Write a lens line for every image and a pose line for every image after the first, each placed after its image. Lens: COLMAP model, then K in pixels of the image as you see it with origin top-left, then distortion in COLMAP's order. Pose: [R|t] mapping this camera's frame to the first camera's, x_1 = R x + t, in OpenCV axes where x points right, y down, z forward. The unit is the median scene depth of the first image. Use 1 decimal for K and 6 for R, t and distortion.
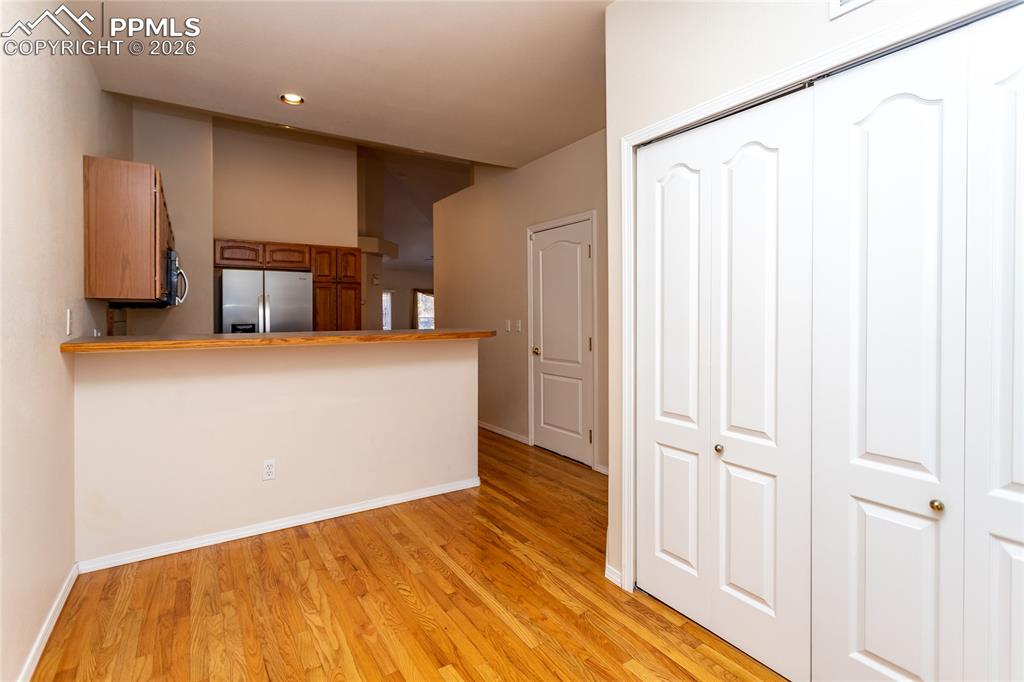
lens RADIAL K [[492.2, 0, 512.7], [0, 492.2, 315.7], [0, 0, 1]] dist [-0.000492, 0.000280]
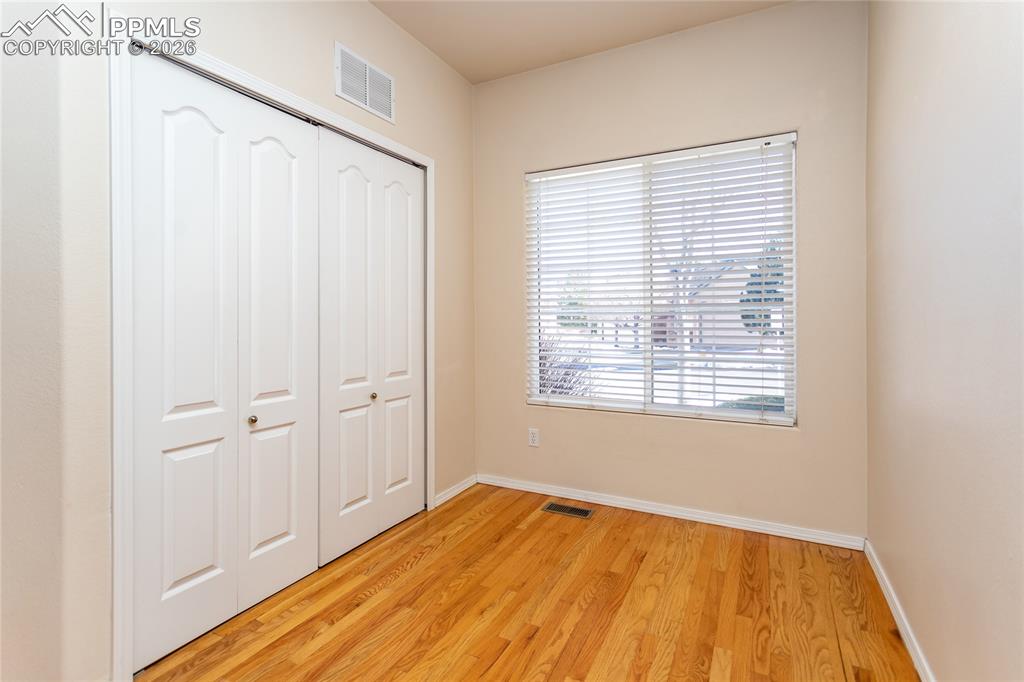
lens RADIAL K [[492.2, 0, 512.7], [0, 492.2, 315.7], [0, 0, 1]] dist [-0.000492, 0.000280]
pose [[-0.502080, 0.004897, 0.864807, -0.729476], [0.006469, 0.999977, -0.001907, 0.060583], [-0.864797, 0.004637, -0.502100, 1.045932]]
